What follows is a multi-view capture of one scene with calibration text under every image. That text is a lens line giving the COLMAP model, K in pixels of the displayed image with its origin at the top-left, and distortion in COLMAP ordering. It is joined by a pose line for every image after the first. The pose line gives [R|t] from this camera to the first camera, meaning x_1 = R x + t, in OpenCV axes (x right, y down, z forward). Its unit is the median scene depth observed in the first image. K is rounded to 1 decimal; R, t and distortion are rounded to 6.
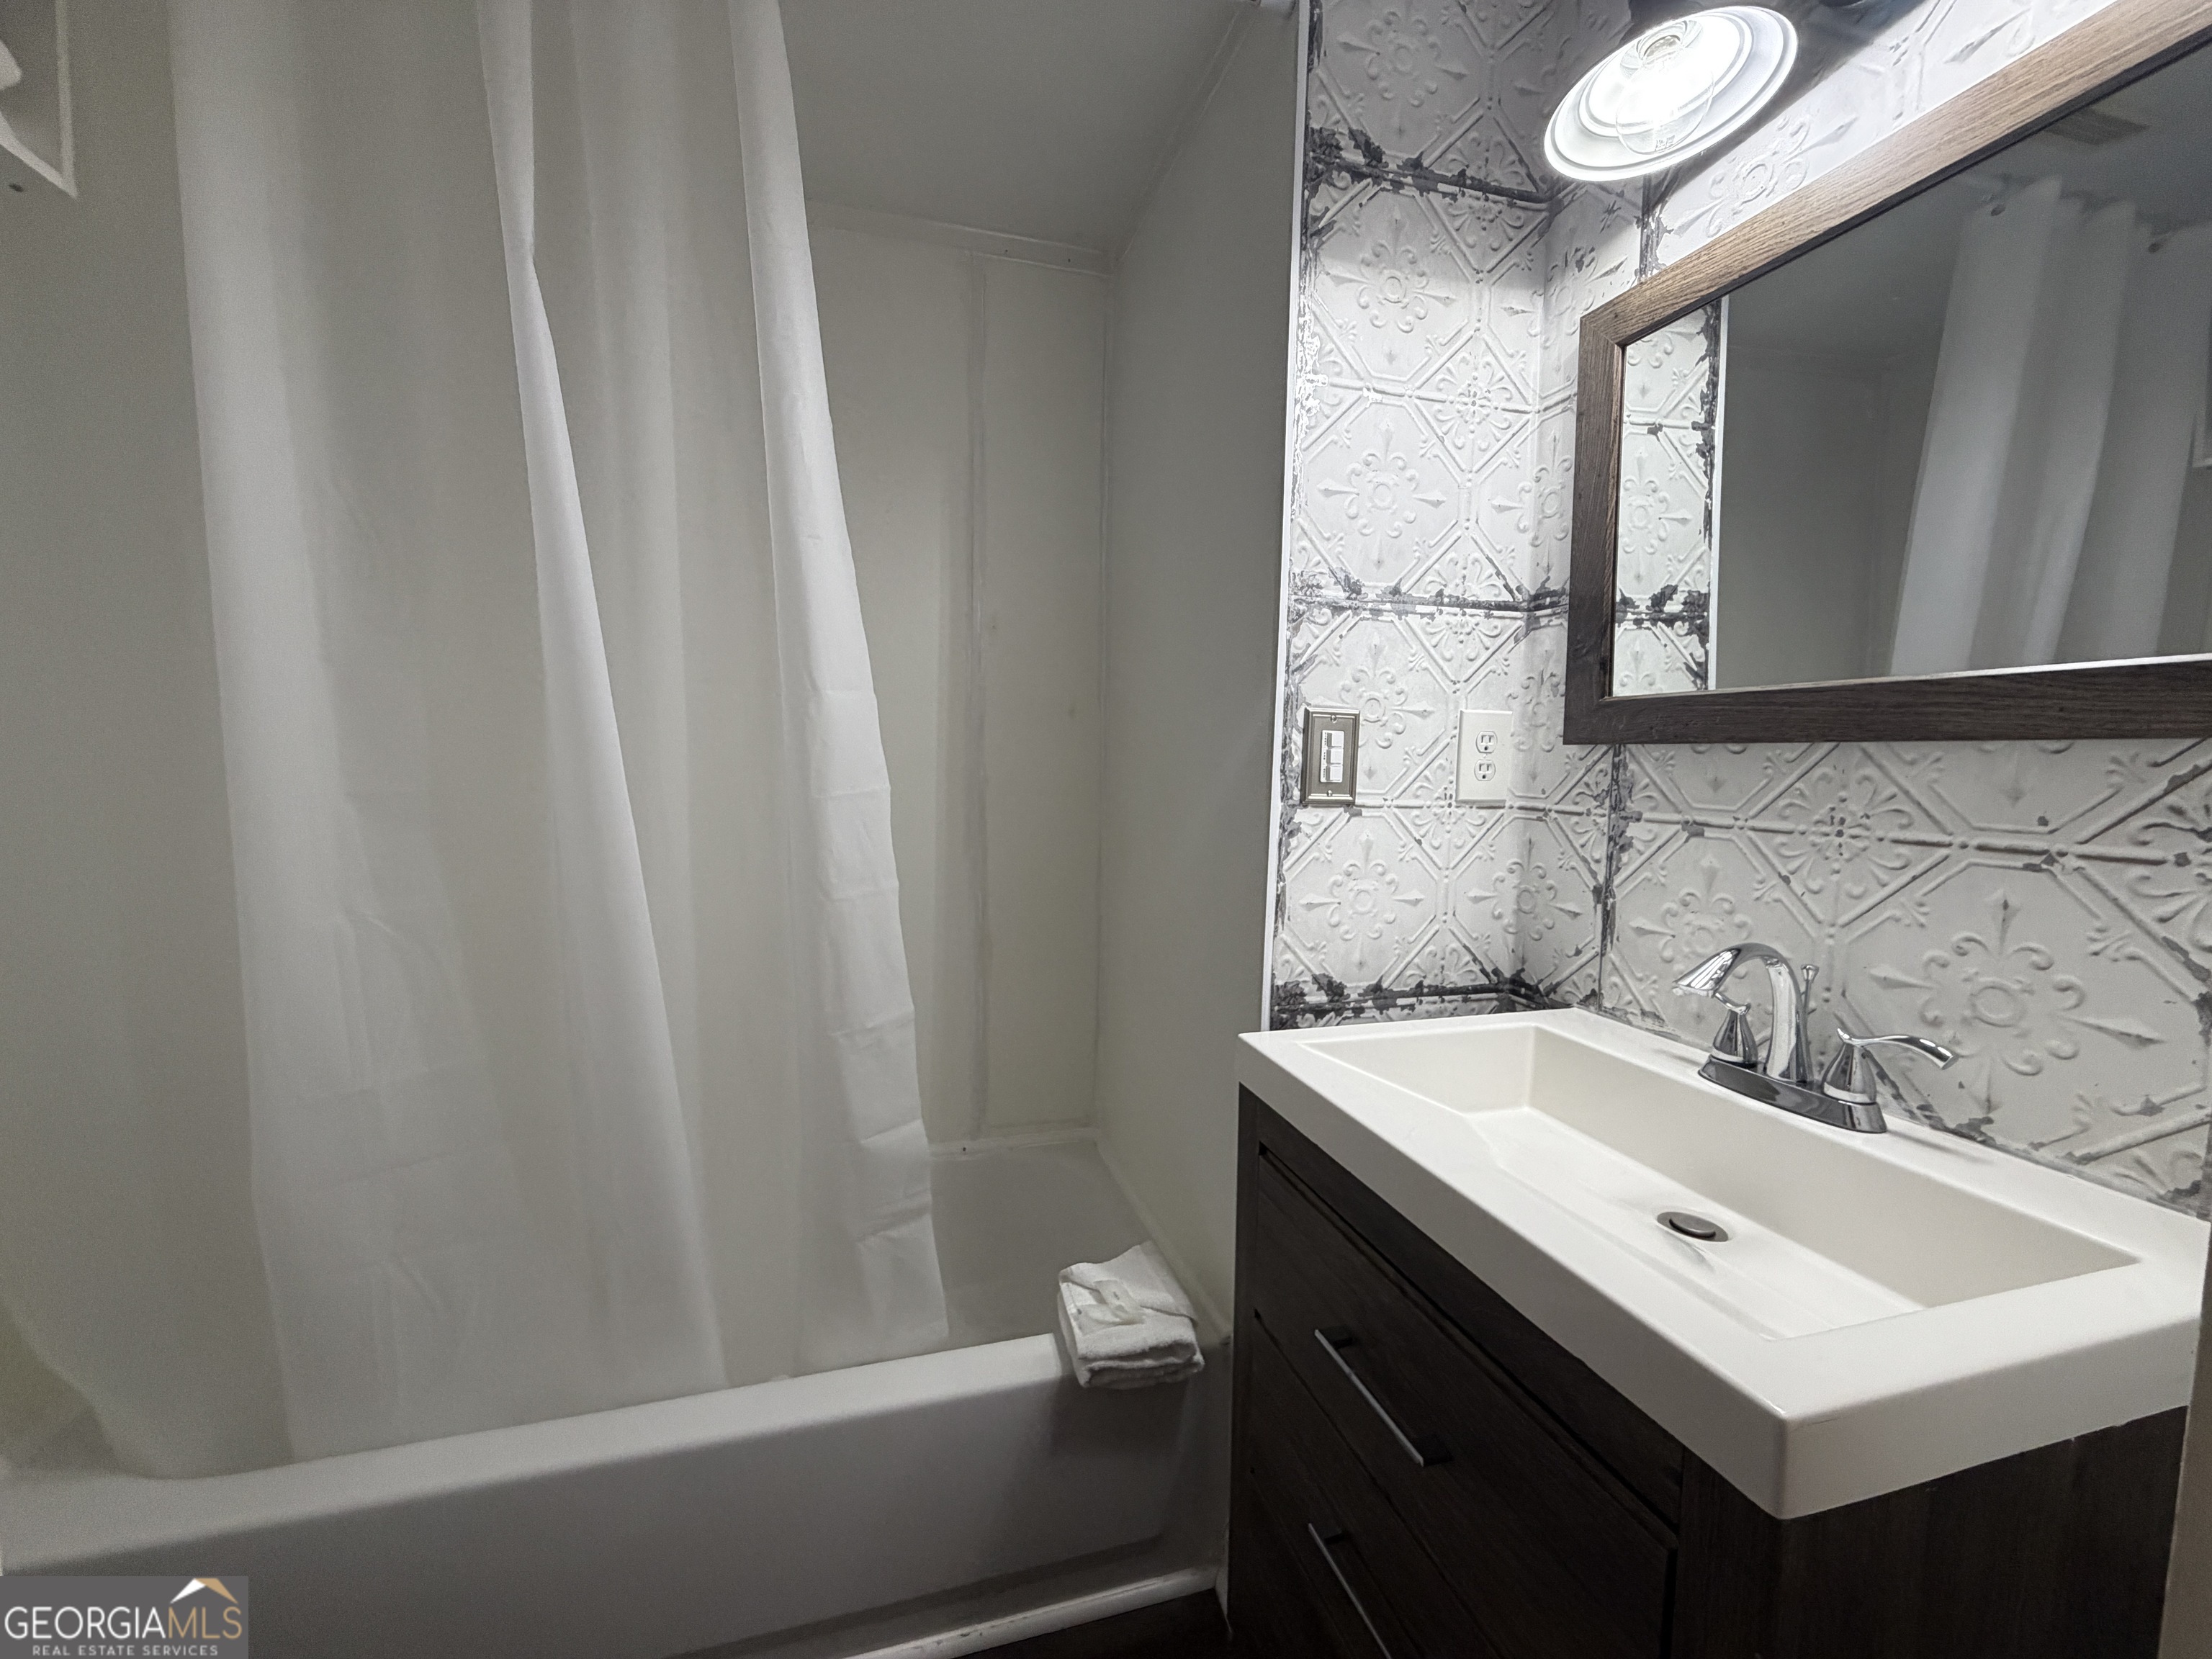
lens RADIAL K [[875.9, 0, 1097.0], [0, 875.9, 827.3], [0, 0, 1]] dist [-0.000759, 0.000252]
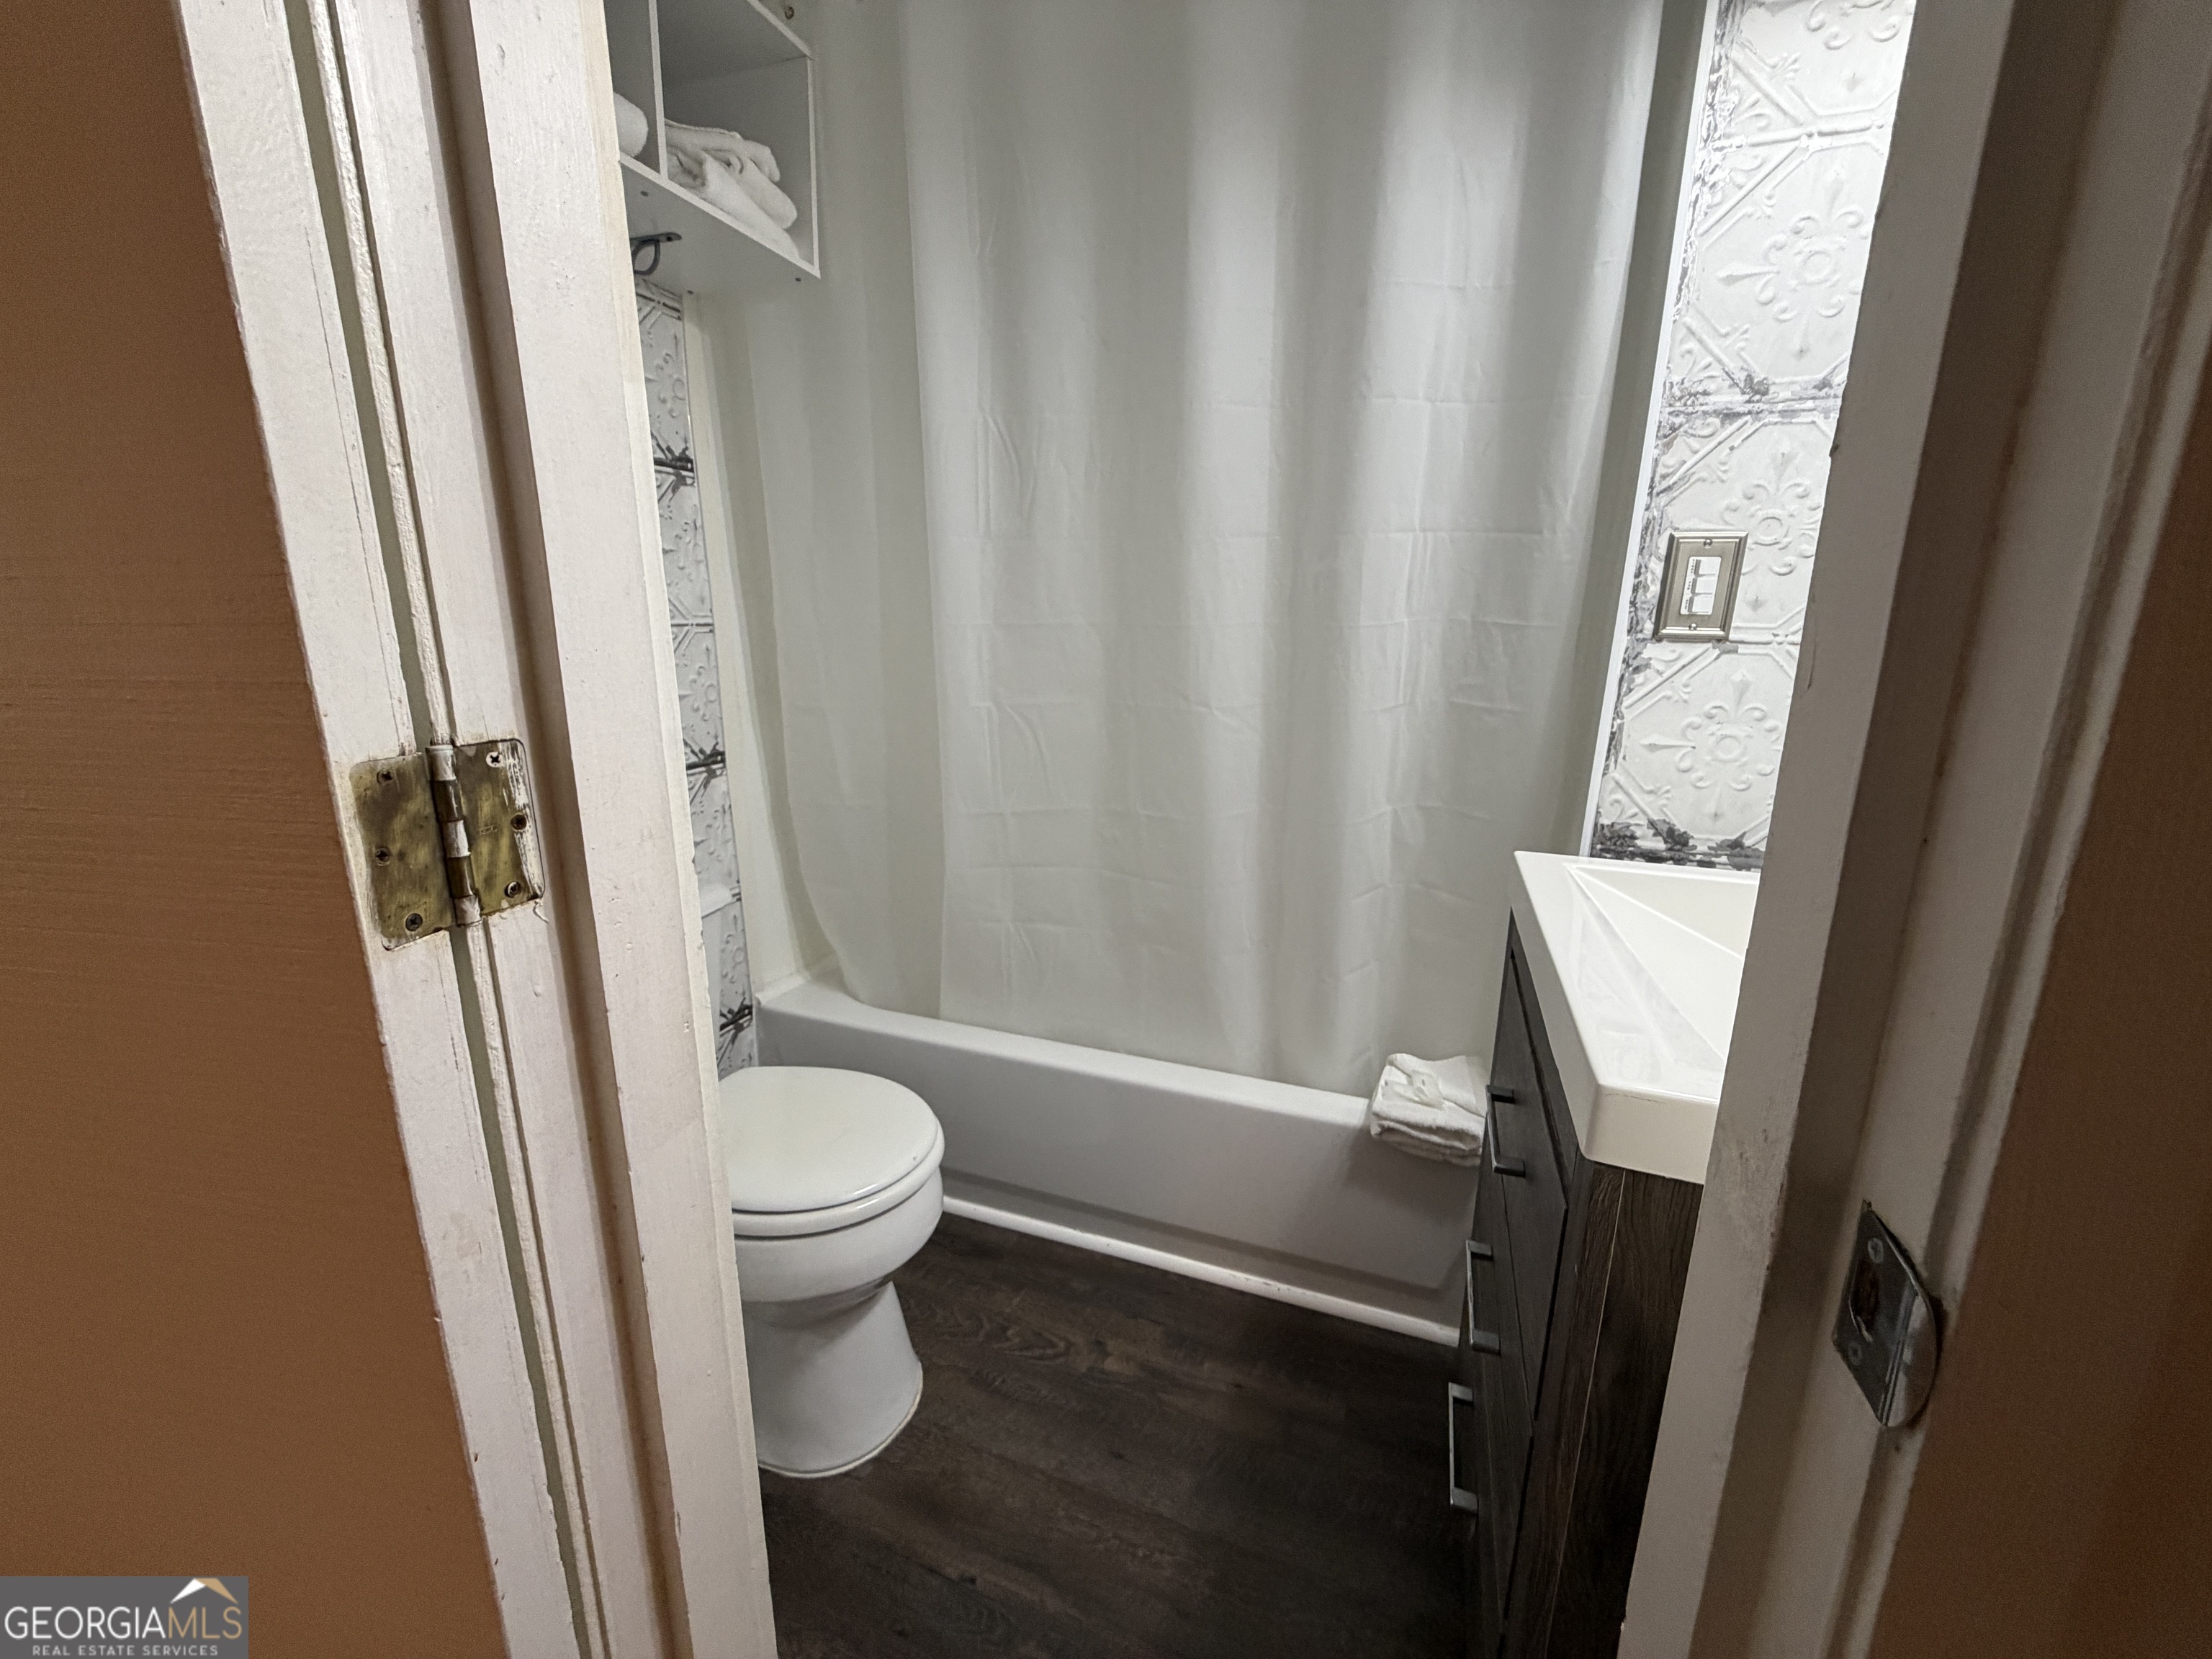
lens RADIAL K [[875.9, 0, 1097.0], [0, 875.9, 827.3], [0, 0, 1]] dist [-0.000759, 0.000252]
pose [[0.805932, 0.129335, -0.577707, 0.322243], [-0.048125, 0.986927, 0.153813, 0.059035], [0.590048, -0.096161, 0.801621, -0.141012]]
